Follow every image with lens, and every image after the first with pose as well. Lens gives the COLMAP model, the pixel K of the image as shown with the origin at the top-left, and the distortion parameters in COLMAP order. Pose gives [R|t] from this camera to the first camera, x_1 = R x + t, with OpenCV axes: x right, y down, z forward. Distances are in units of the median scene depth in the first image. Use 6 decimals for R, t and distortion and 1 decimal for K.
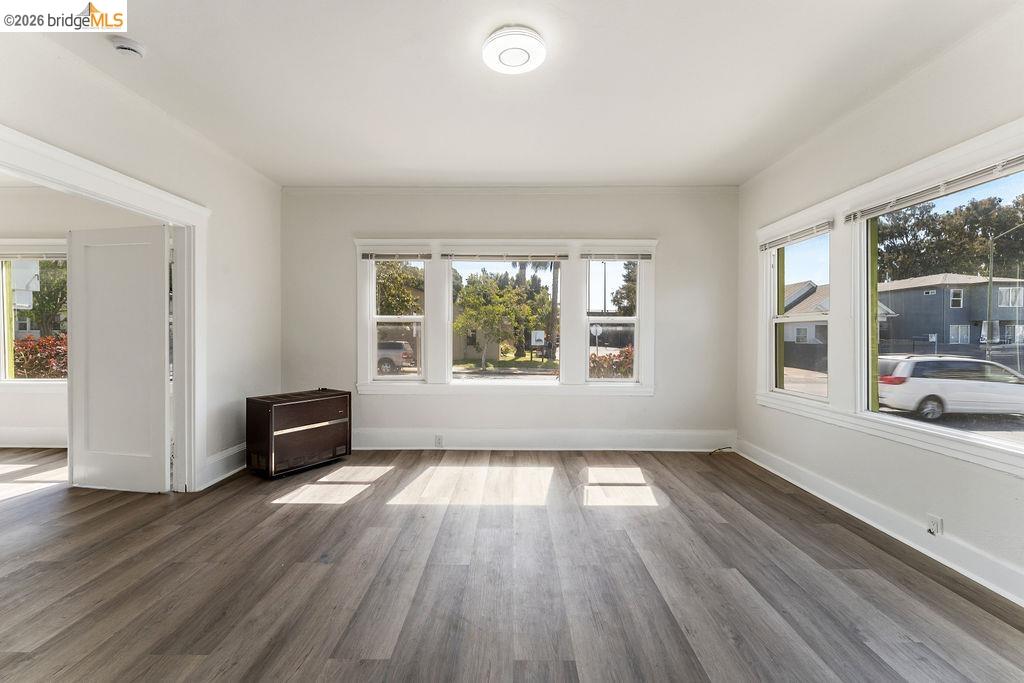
lens RADIAL K [[413.2, 0, 512.0], [0, 413.2, 341.5], [0, 0, 1]] dist [-0.003123, -0.000202]
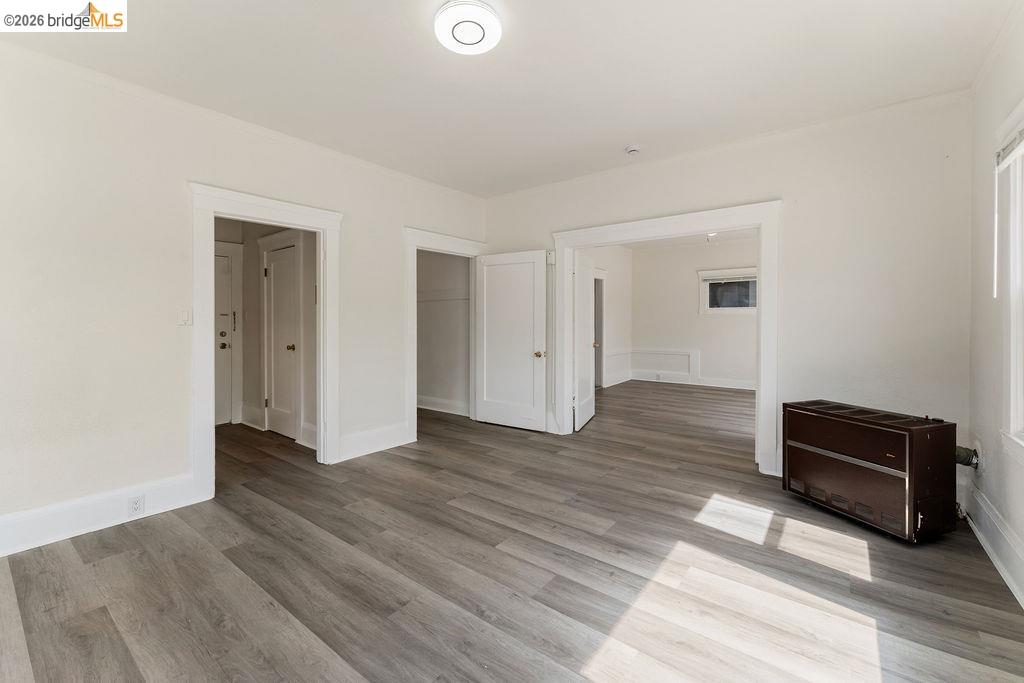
lens RADIAL K [[426.0, 0, 514.8], [0, 426.0, 322.7], [0, 0, 1]] dist [-0.000052, -0.000169]
pose [[-0.606103, 0.001316, -0.795385, 0.522085], [-0.015928, 0.999778, 0.013792, -0.028027], [0.795226, 0.021028, -0.605948, 1.221850]]
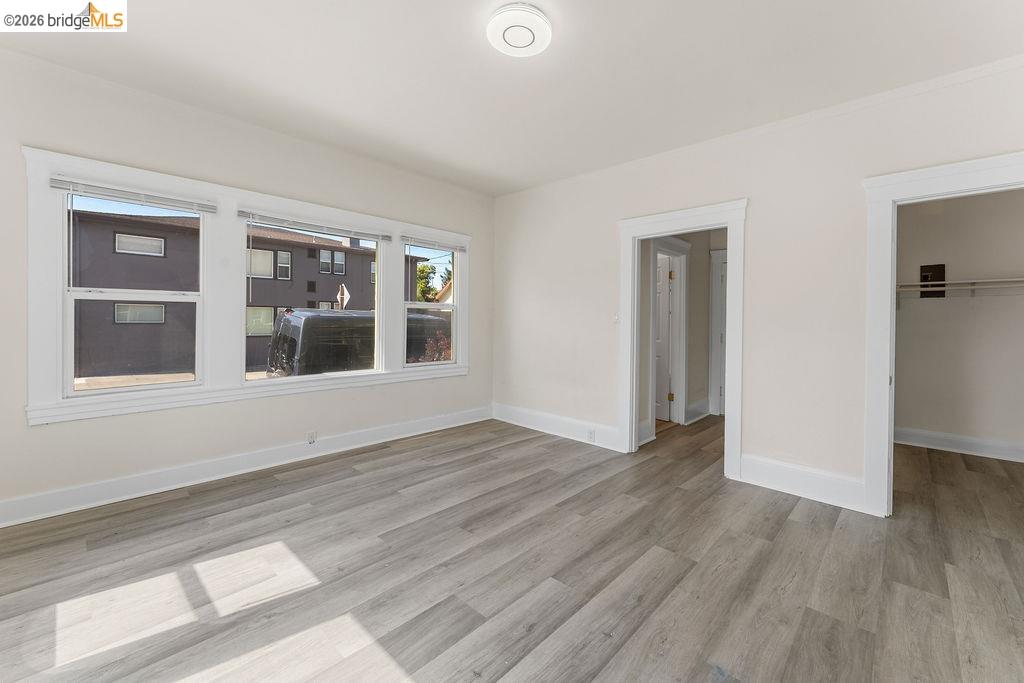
lens RADIAL K [[417.1, 0, 511.3], [0, 417.1, 364.0], [0, 0, 1]] dist [-0.001498, -0.000351]
pose [[-0.729965, -0.085414, 0.678126, -0.452408], [-0.002641, 0.992506, 0.122169, -0.024905], [-0.683479, 0.087388, -0.724721, 1.224655]]
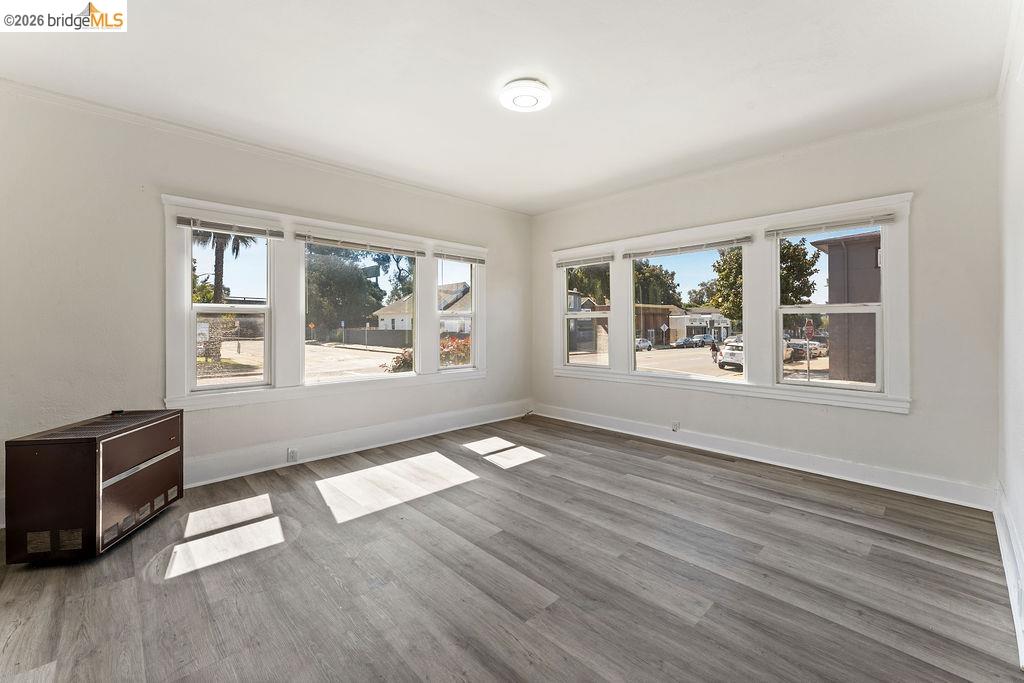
lens RADIAL K [[416.8, 0, 513.4], [0, 416.8, 328.5], [0, 0, 1]] dist [-0.003713, -0.000313]
pose [[0.715943, -0.008851, 0.698103, -0.642381], [0.015993, 0.999865, -0.003724, -0.008301], [-0.697976, 0.013831, 0.715988, 0.108358]]
